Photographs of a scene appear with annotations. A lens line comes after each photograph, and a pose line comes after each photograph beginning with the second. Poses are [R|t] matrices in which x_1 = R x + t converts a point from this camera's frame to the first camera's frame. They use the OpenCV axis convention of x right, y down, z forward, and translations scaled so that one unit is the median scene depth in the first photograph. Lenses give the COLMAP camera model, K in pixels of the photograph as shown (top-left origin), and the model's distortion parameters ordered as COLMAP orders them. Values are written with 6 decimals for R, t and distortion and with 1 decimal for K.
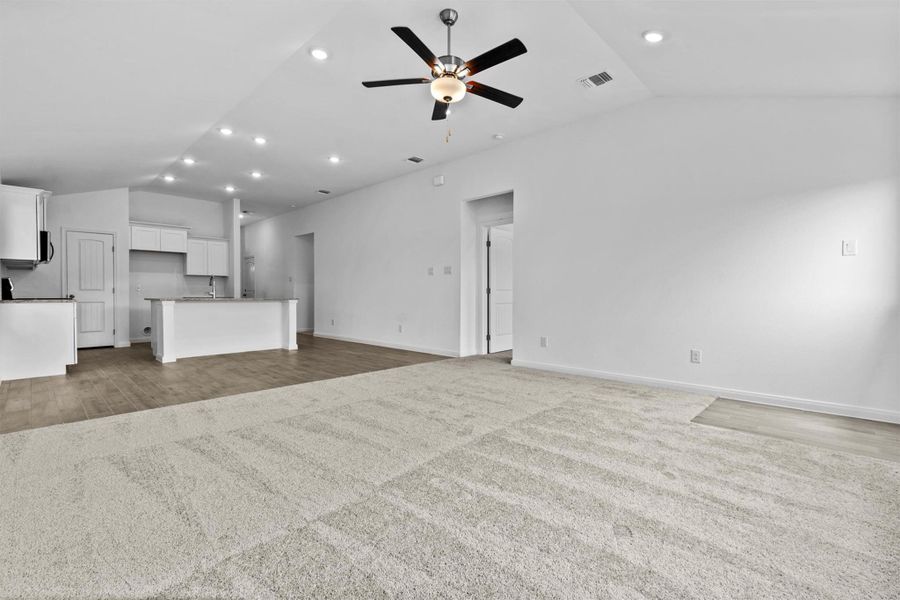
lens RADIAL K [[425.4, 0, 455.3], [0, 425.4, 299.7], [0, 0, 1]] dist [0.001984, 0.000306]
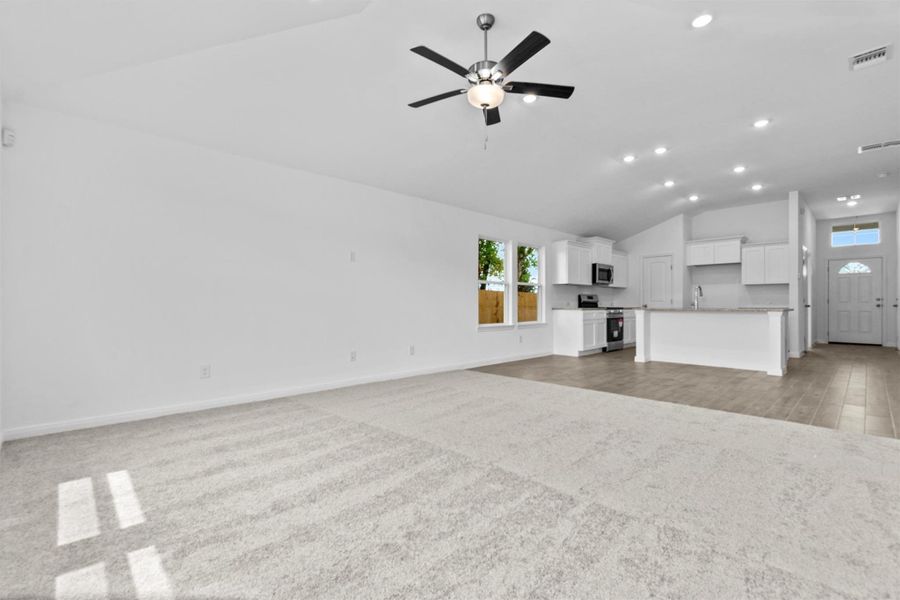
lens RADIAL K [[425.4, 0, 455.3], [0, 425.4, 299.7], [0, 0, 1]] dist [0.001984, 0.000306]
pose [[-0.082634, -0.012308, -0.996504, 0.497228], [-0.014943, 0.999827, -0.011110, -0.004068], [0.996468, 0.013973, -0.082804, 0.531574]]
